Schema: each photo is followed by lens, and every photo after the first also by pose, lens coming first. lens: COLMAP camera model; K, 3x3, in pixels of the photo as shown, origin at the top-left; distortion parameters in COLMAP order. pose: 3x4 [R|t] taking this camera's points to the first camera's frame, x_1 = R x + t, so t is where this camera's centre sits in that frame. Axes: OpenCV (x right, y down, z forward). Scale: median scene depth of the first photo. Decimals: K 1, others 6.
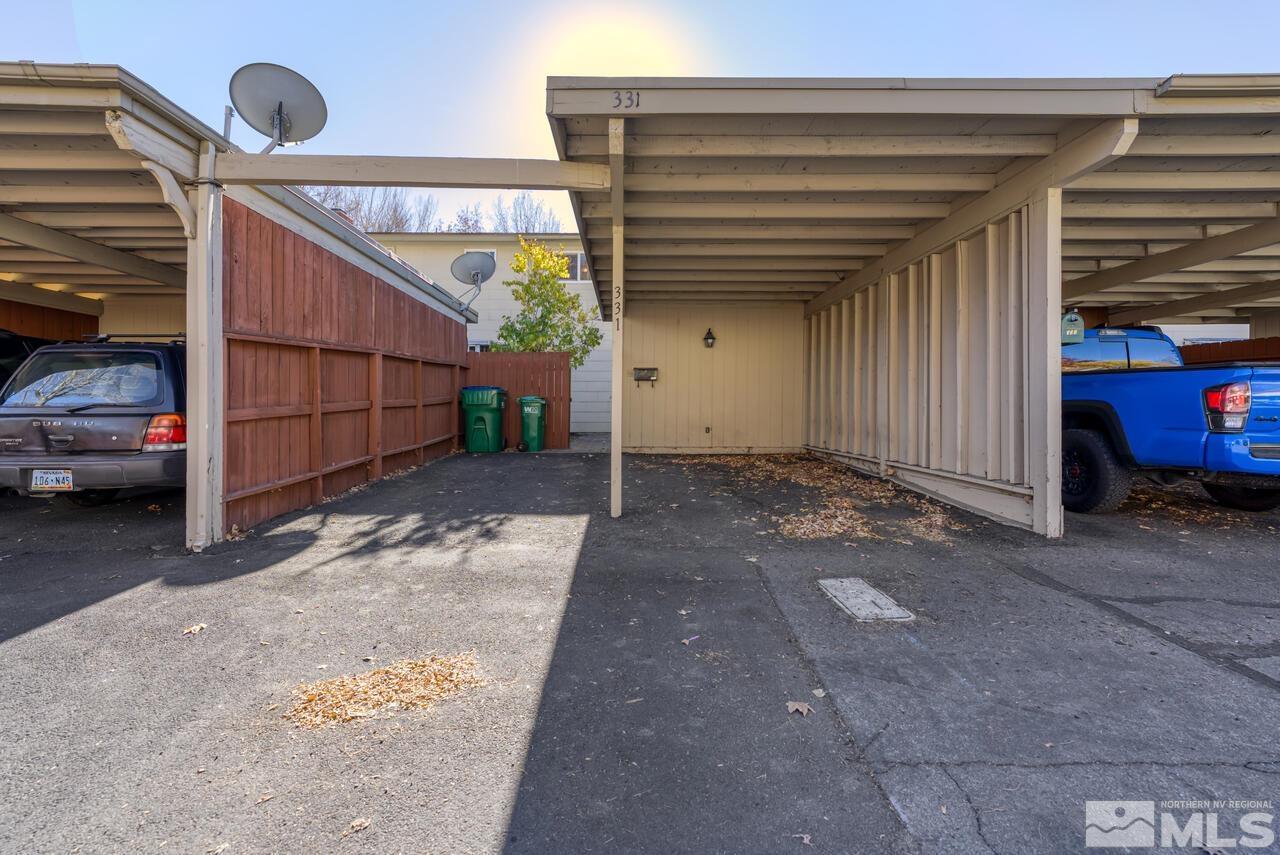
lens RADIAL K [[514.4, 0, 651.7], [0, 514.4, 419.2], [0, 0, 1]] dist [0.000481, -0.000127]
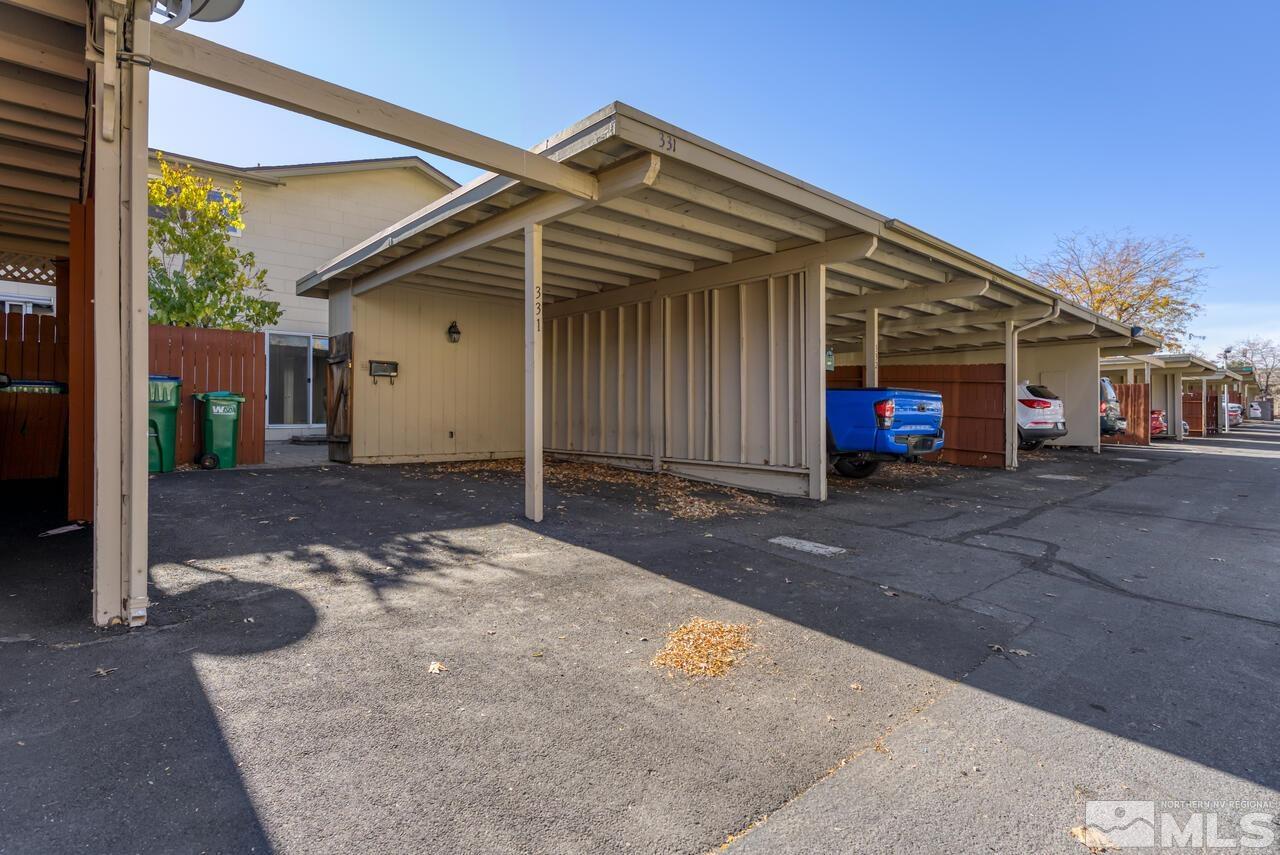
lens RADIAL K [[588.1, 0, 626.1], [0, 588.1, 428.2], [0, 0, 1]] dist [0.007695, -0.000141]
pose [[0.781734, -0.009544, 0.623539, -0.705493], [0.003688, 0.999936, 0.010681, 0.000220], [-0.623601, -0.006050, 0.781719, 0.021038]]
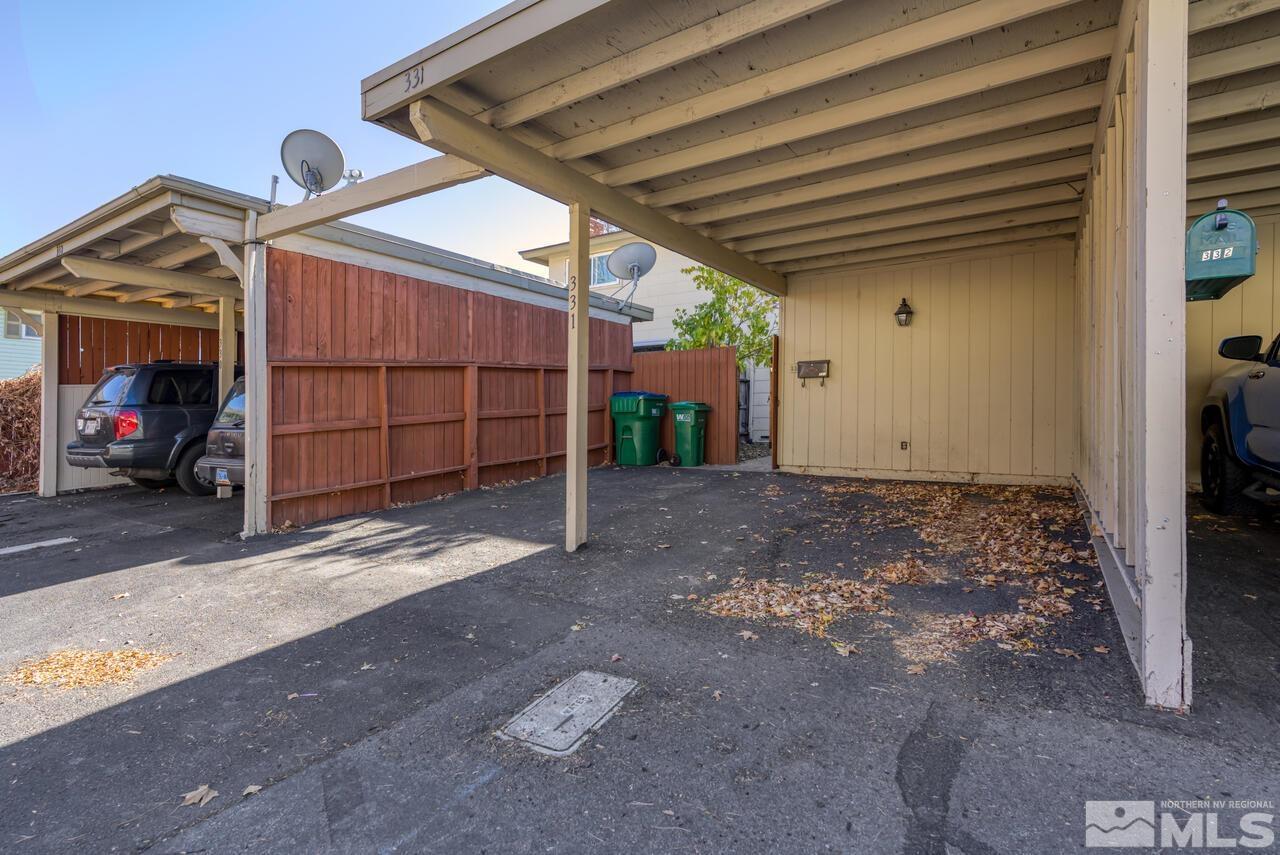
lens RADIAL K [[620.6, 0, 639.3], [0, 620.6, 419.0], [0, 0, 1]] dist [0.005451, -0.001408]
pose [[0.824480, -0.003813, -0.565878, 0.658236], [0.000234, 0.999980, -0.006397, -0.021176], [0.565891, 0.005142, 0.824464, 0.255267]]
